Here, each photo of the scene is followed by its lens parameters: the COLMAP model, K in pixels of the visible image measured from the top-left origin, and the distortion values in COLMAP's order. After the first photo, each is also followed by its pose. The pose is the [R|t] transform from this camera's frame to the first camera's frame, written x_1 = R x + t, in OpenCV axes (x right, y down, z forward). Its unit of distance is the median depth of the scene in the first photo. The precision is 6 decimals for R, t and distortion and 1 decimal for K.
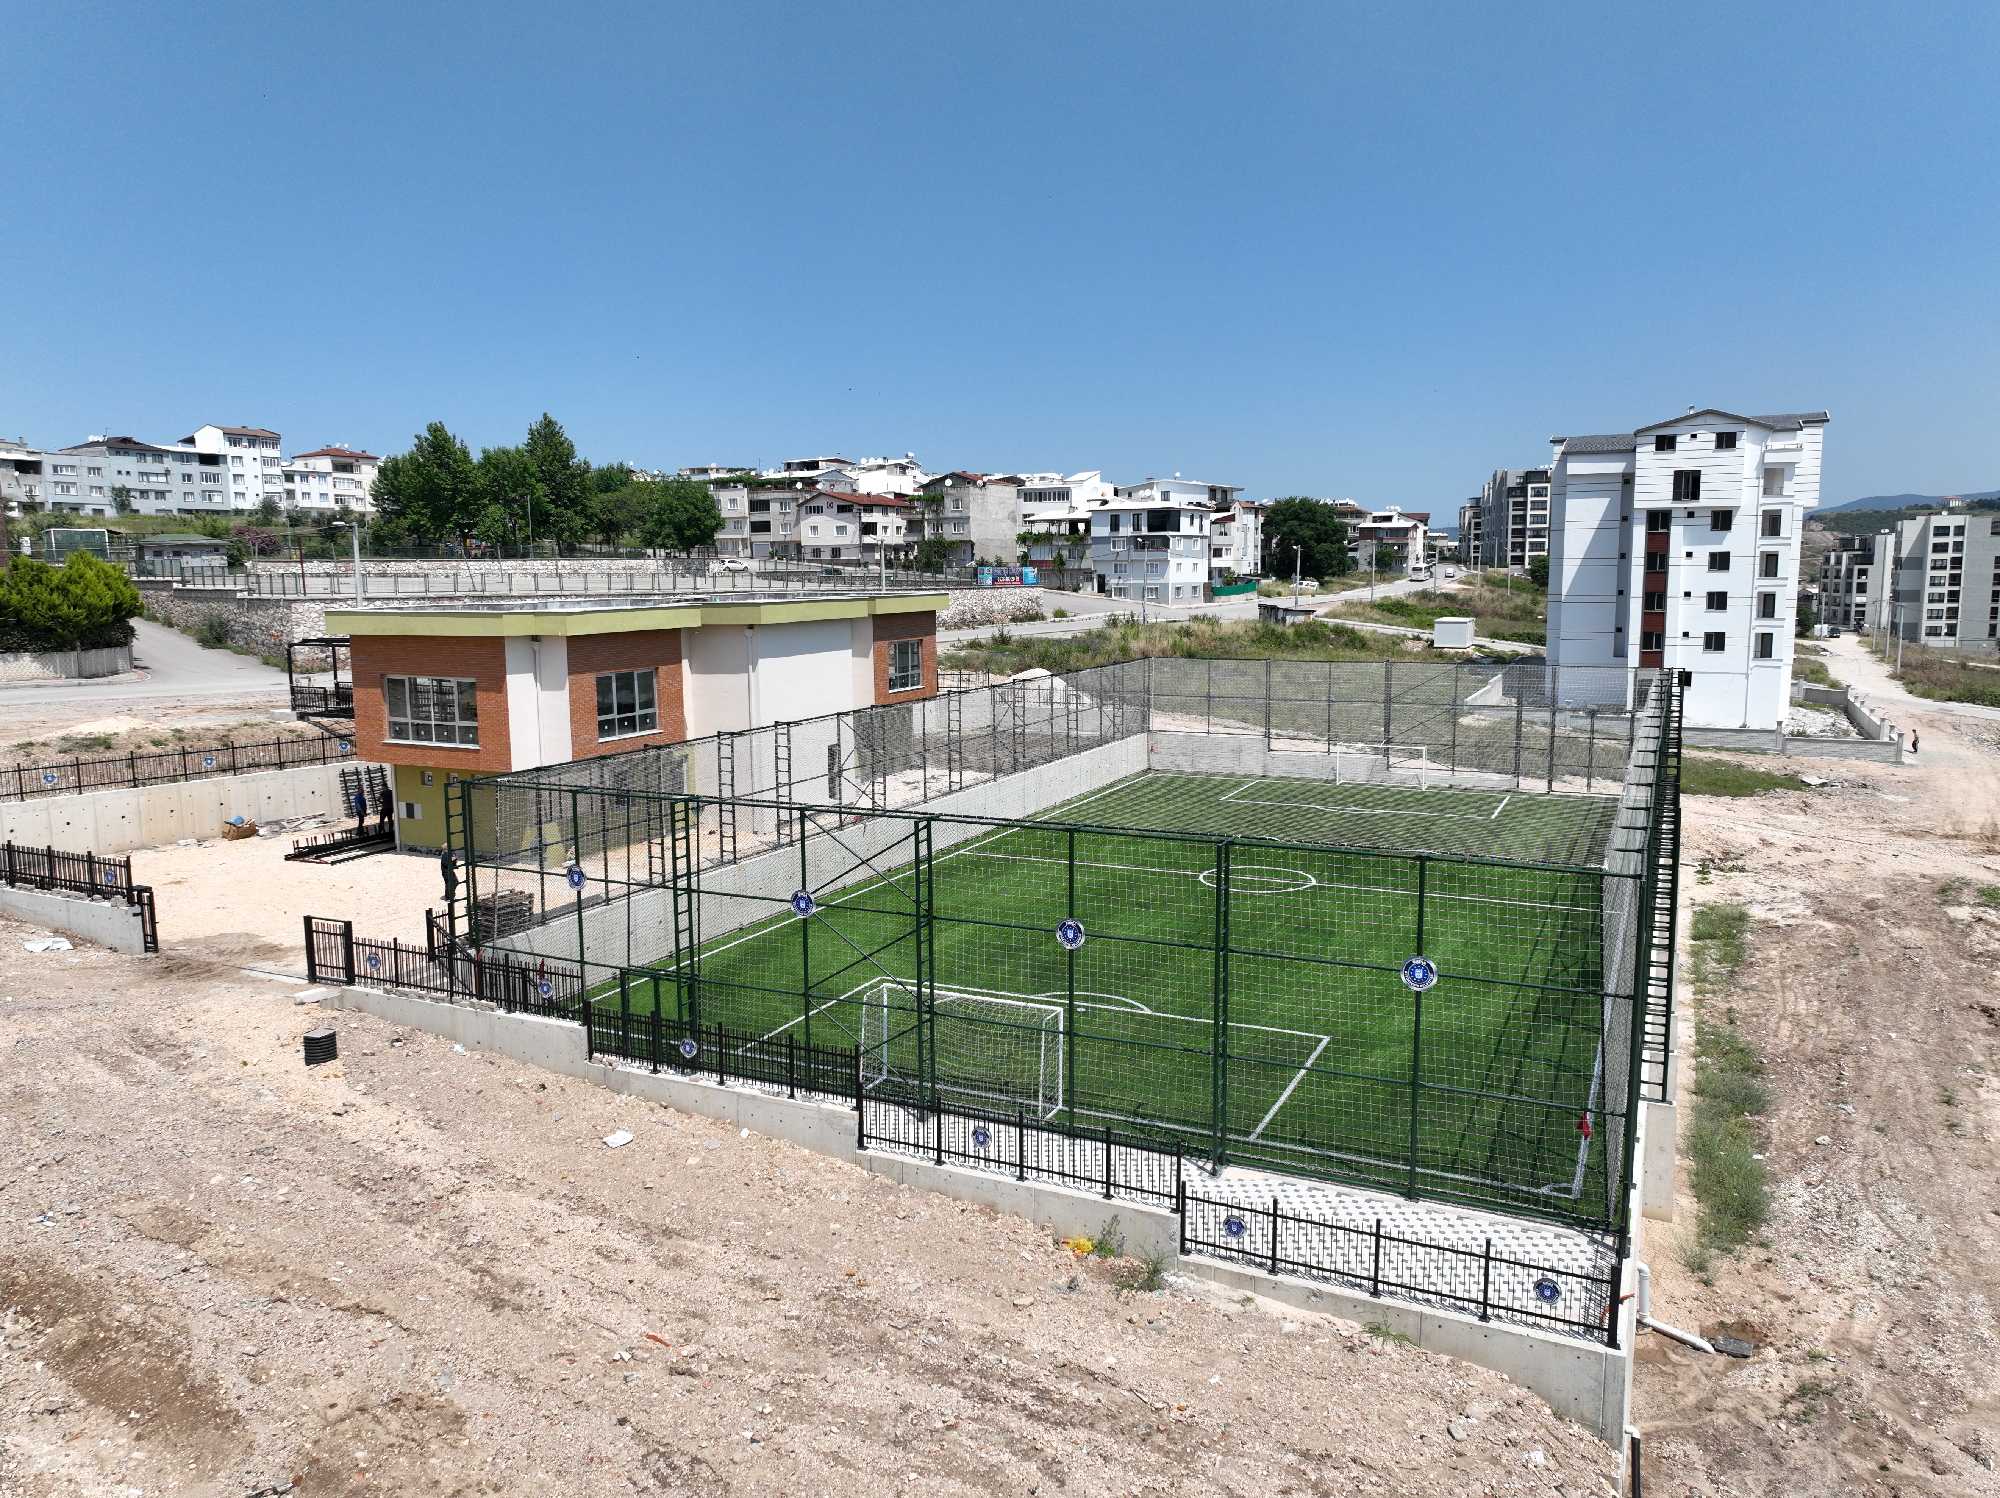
lens RADIAL K [[1410.0, 0, 1000.0], [0, 1410.0, 749.0], [0, 0, 1]] dist [0.004857, 0.000079]
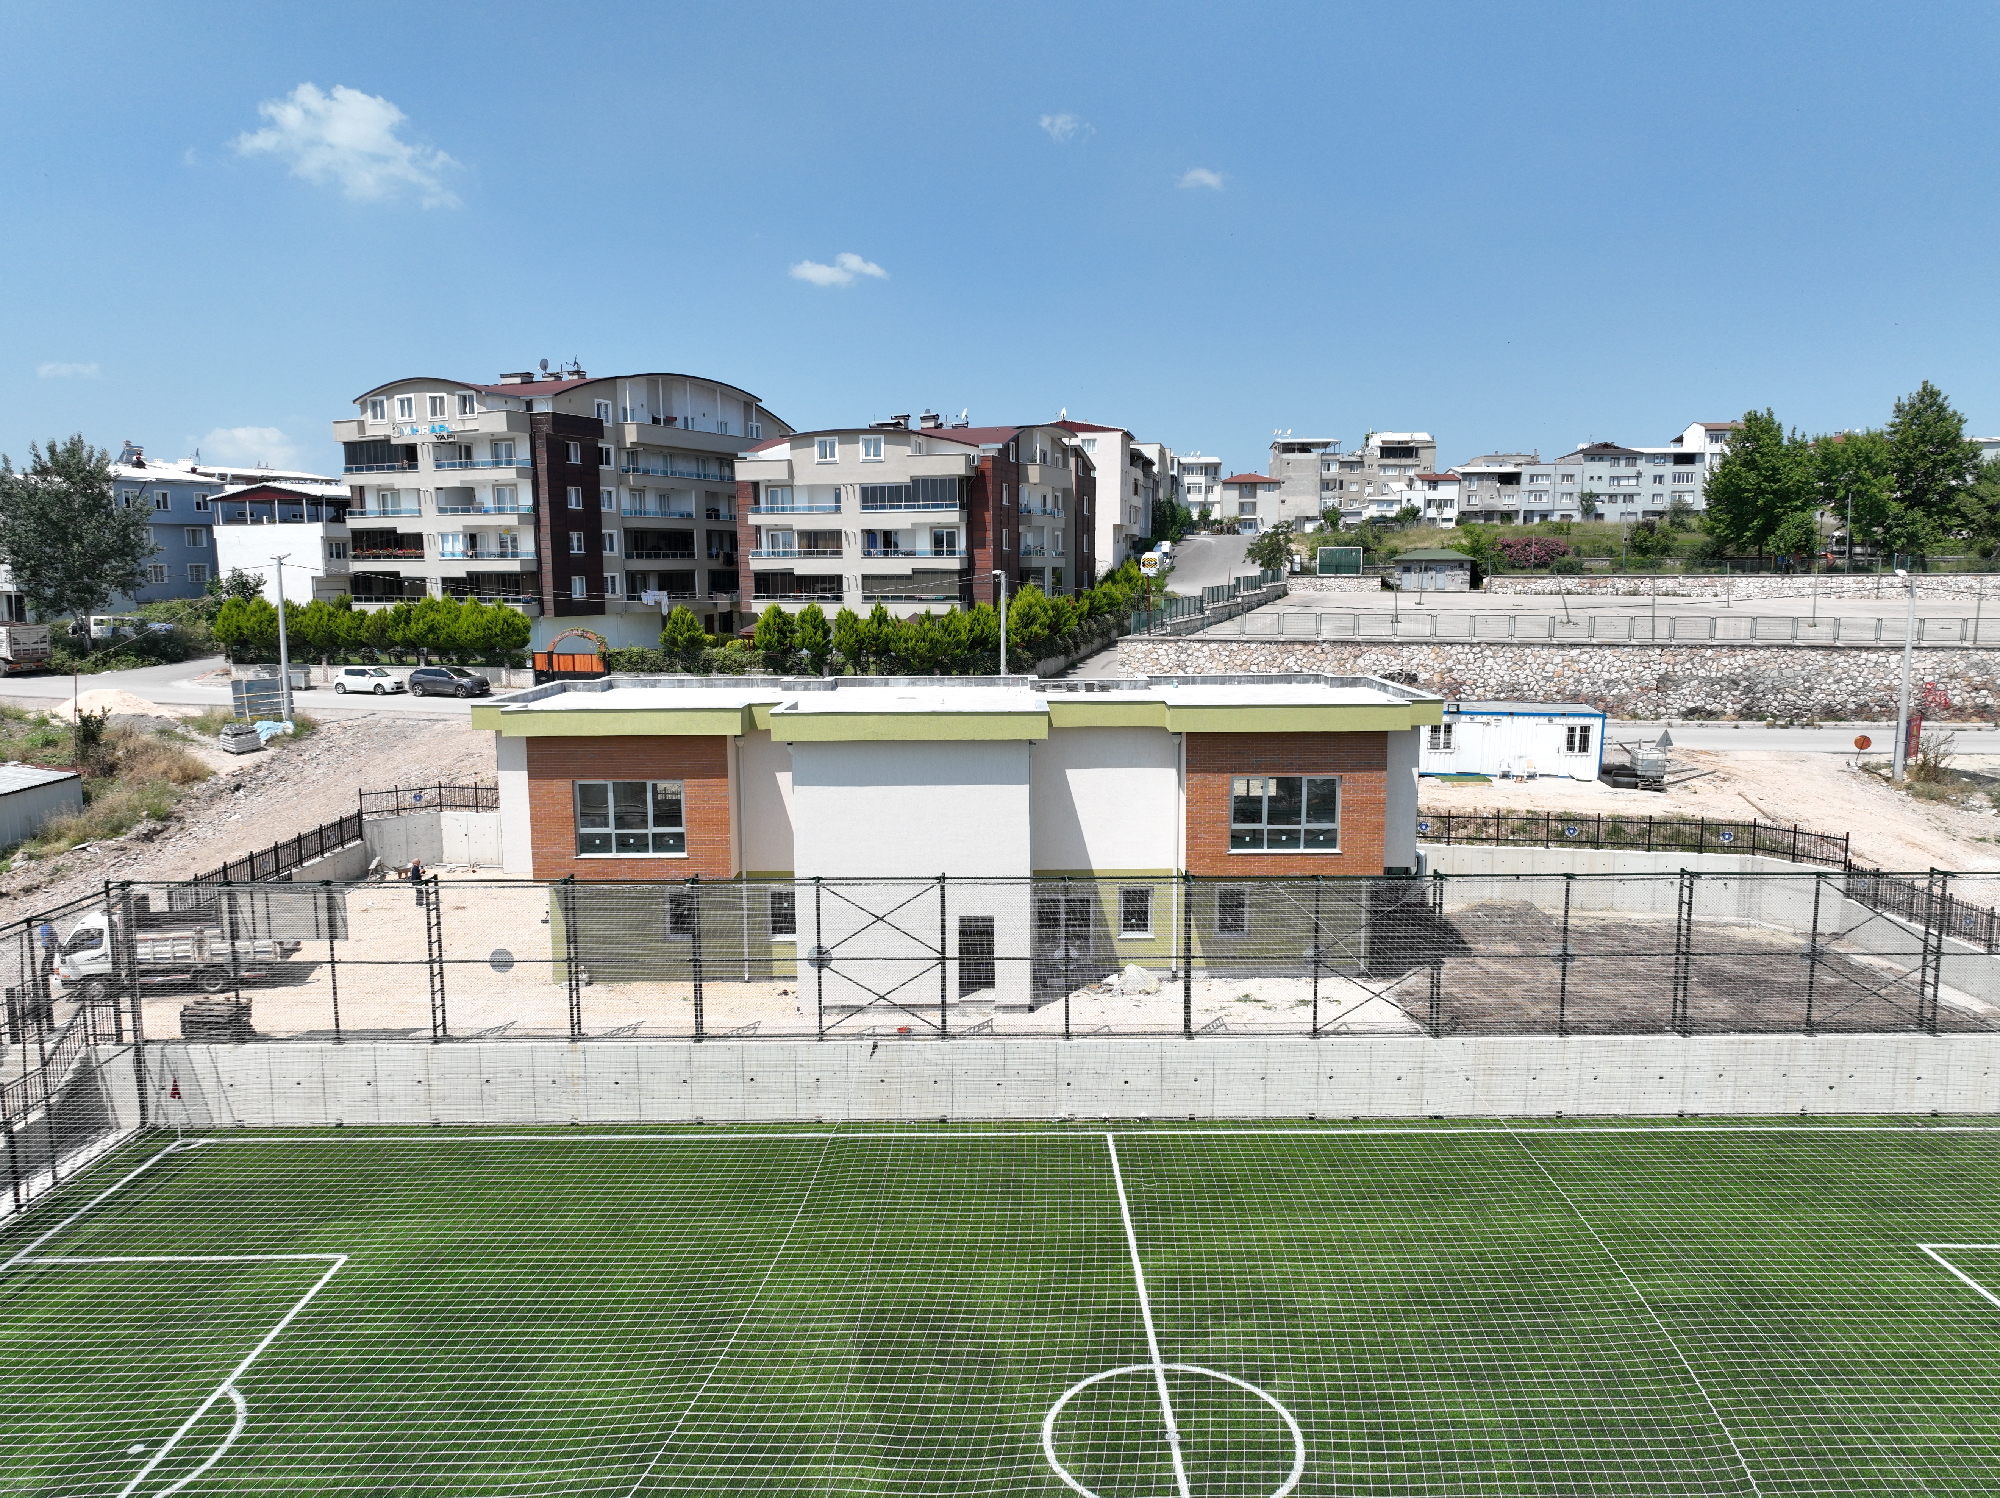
lens RADIAL K [[1410.0, 0, 1000.0], [0, 1410.0, 749.0], [0, 0, 1]] dist [0.004857, 0.000079]
pose [[0.445979, 0.120686, -0.886869, 0.117654], [-0.111669, 0.990628, 0.078651, -0.033511], [0.888050, 0.063959, 0.455276, 0.164511]]
